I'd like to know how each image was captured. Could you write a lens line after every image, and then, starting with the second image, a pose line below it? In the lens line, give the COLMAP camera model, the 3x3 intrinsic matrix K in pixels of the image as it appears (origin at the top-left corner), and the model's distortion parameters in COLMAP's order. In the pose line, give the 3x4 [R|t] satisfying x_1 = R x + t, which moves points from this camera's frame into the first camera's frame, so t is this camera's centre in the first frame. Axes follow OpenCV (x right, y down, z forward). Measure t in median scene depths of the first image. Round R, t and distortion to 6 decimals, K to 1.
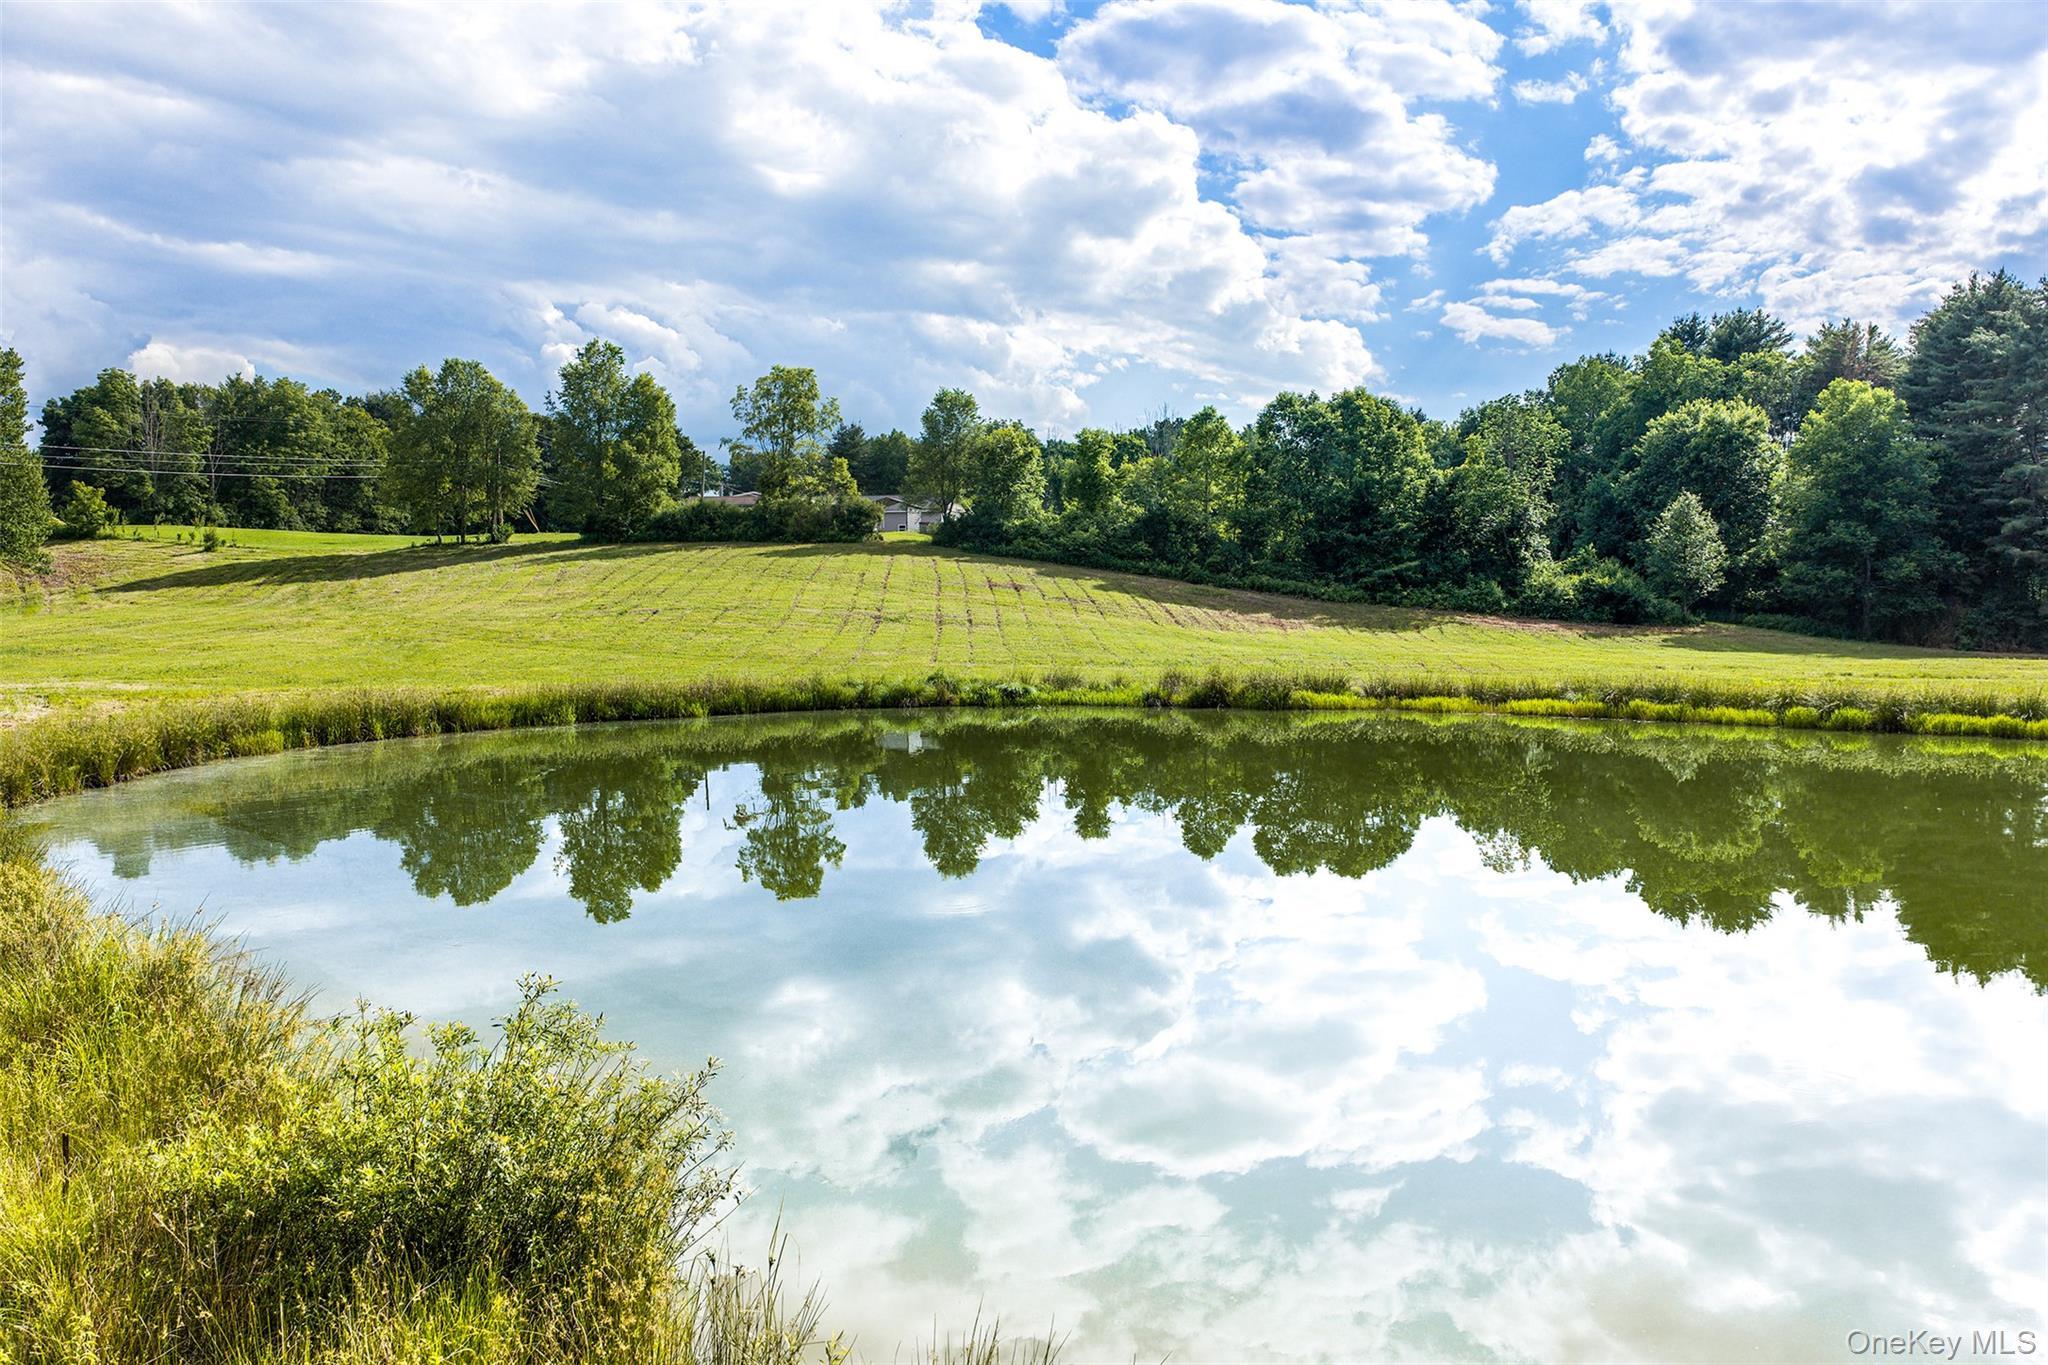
lens RADIAL K [[1697.0, 0, 1019.2], [0, 1697.0, 698.2], [0, 0, 1]] dist [0.020909, -0.035288]
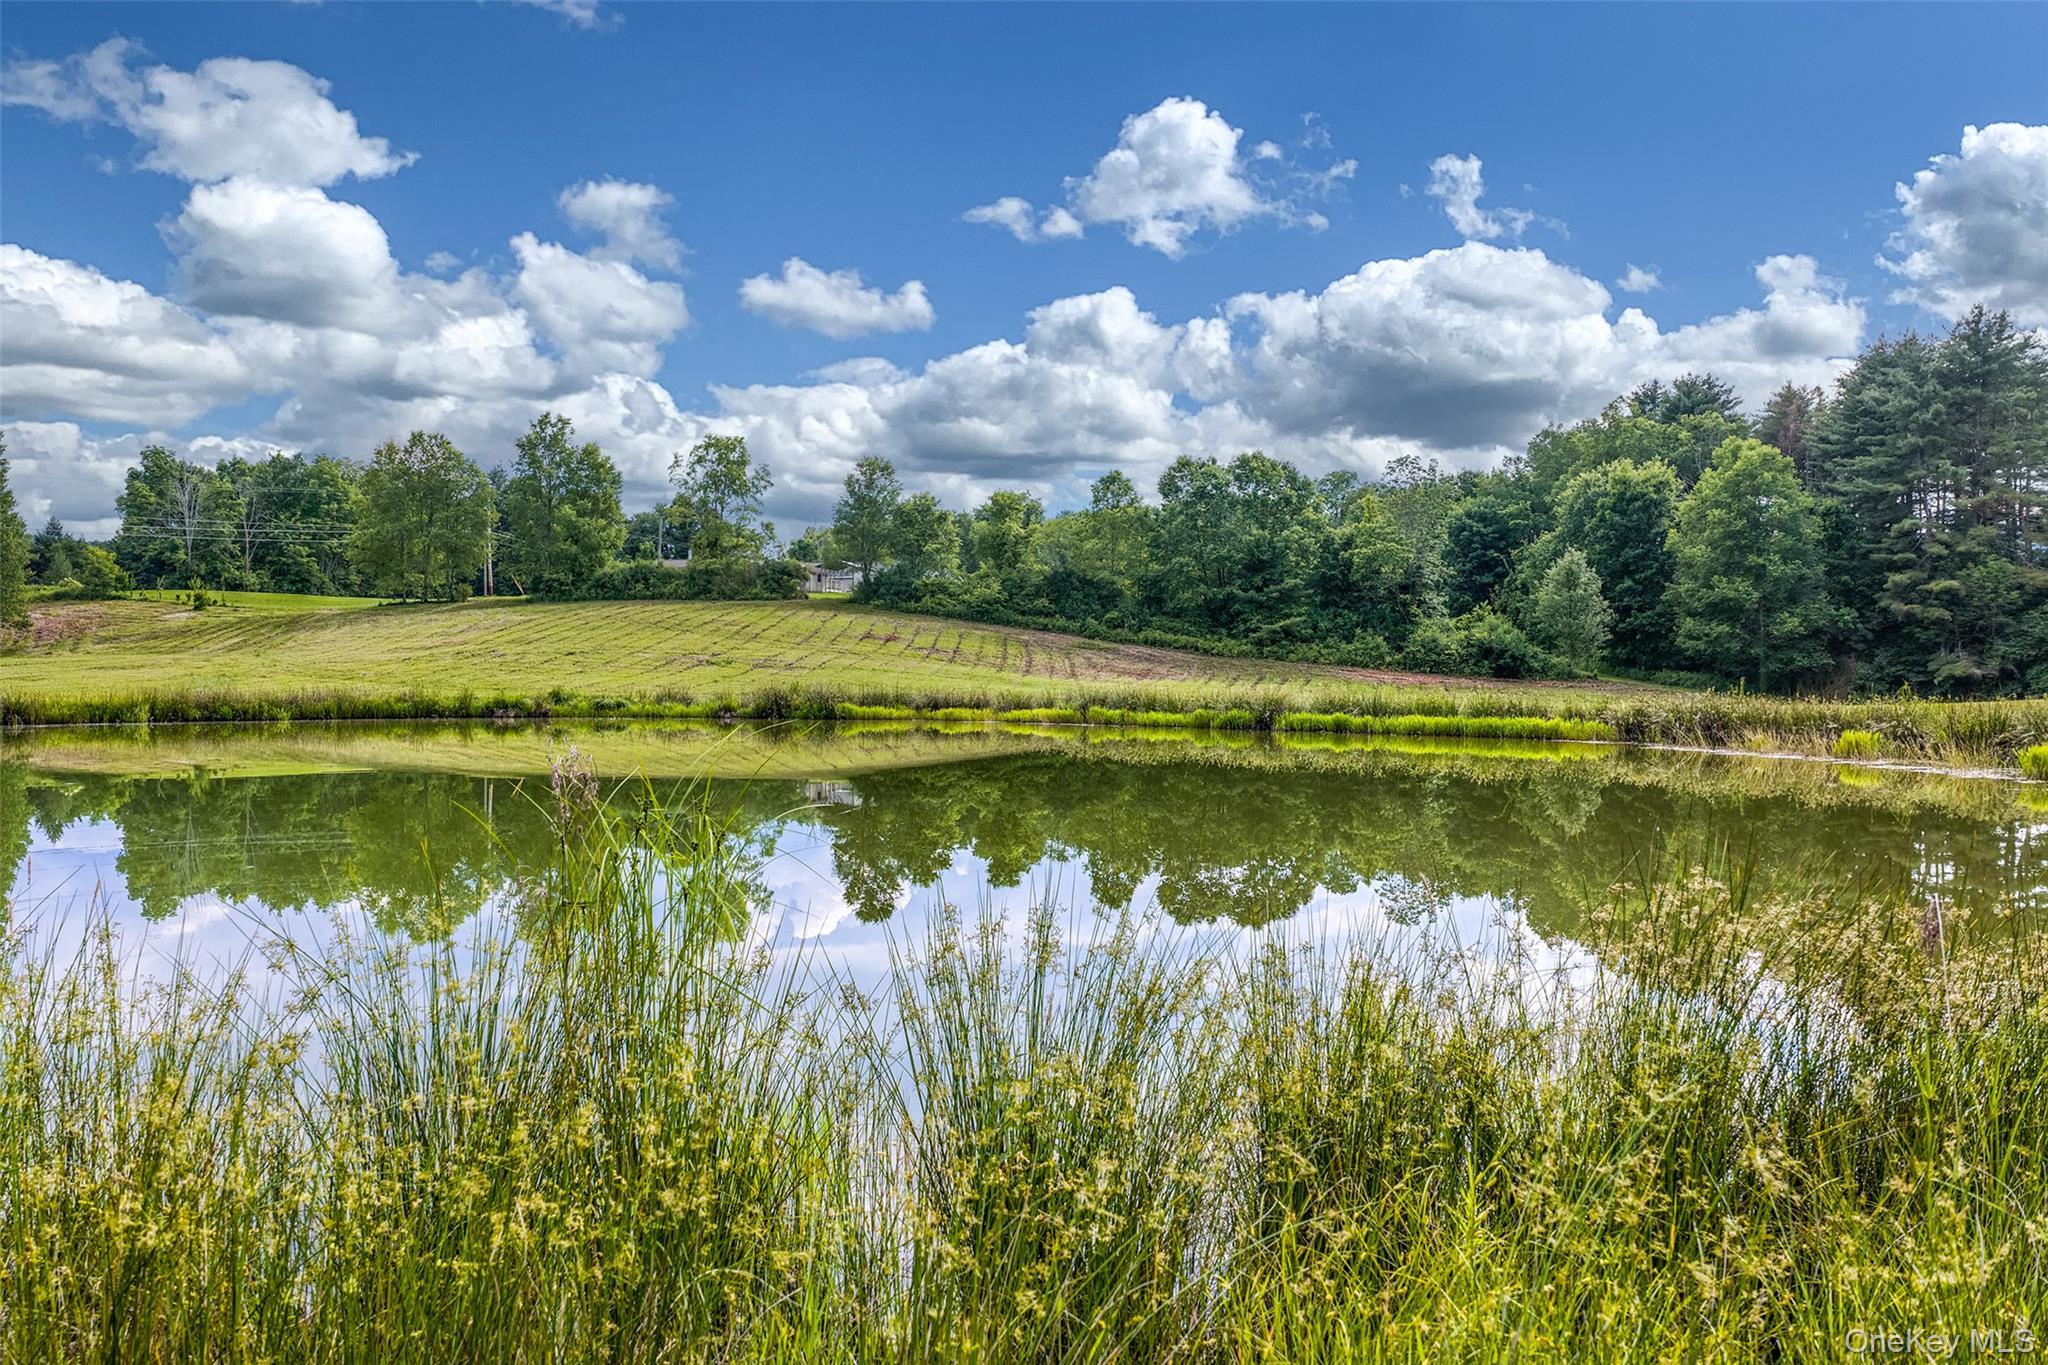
lens RADIAL K [[1697.0, 0, 1019.2], [0, 1697.0, 698.2], [0, 0, 1]] dist [0.020909, -0.035288]
pose [[0.996635, 0.003914, -0.081870, 0.139987], [-0.007699, 0.998913, -0.045970, 0.015963], [0.081601, 0.046445, 0.995582, -0.029909]]
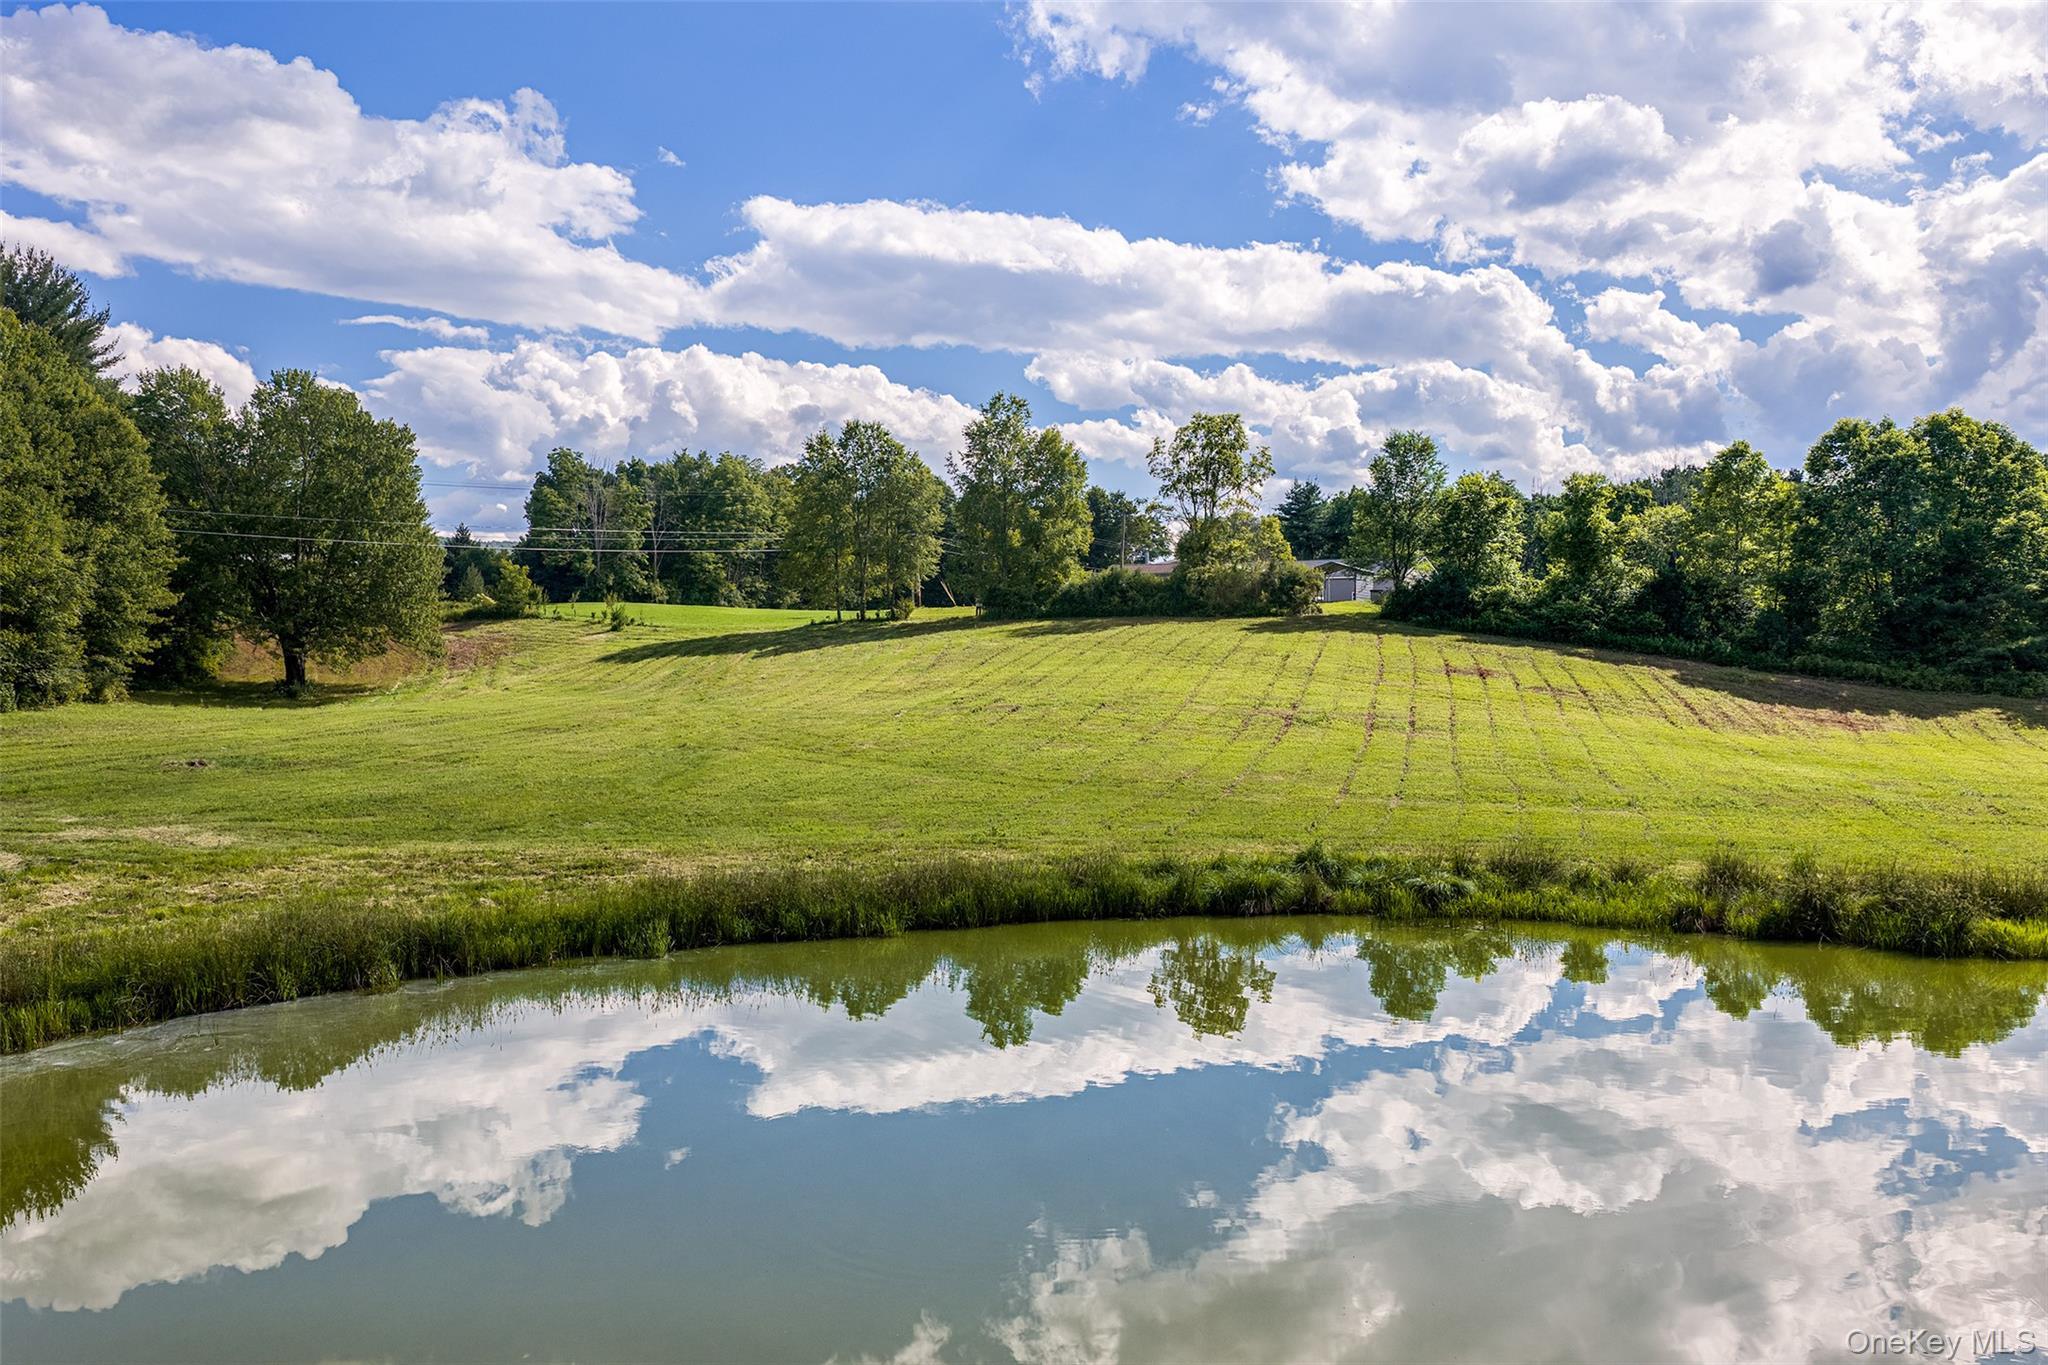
lens RADIAL K [[1697.0, 0, 1019.2], [0, 1697.0, 698.2], [0, 0, 1]] dist [0.020909, -0.035288]
pose [[0.961285, 0.005303, -0.275504, 0.007825], [-0.015682, 0.999247, -0.035484, -0.018901], [0.275108, 0.038431, 0.960645, 0.153265]]
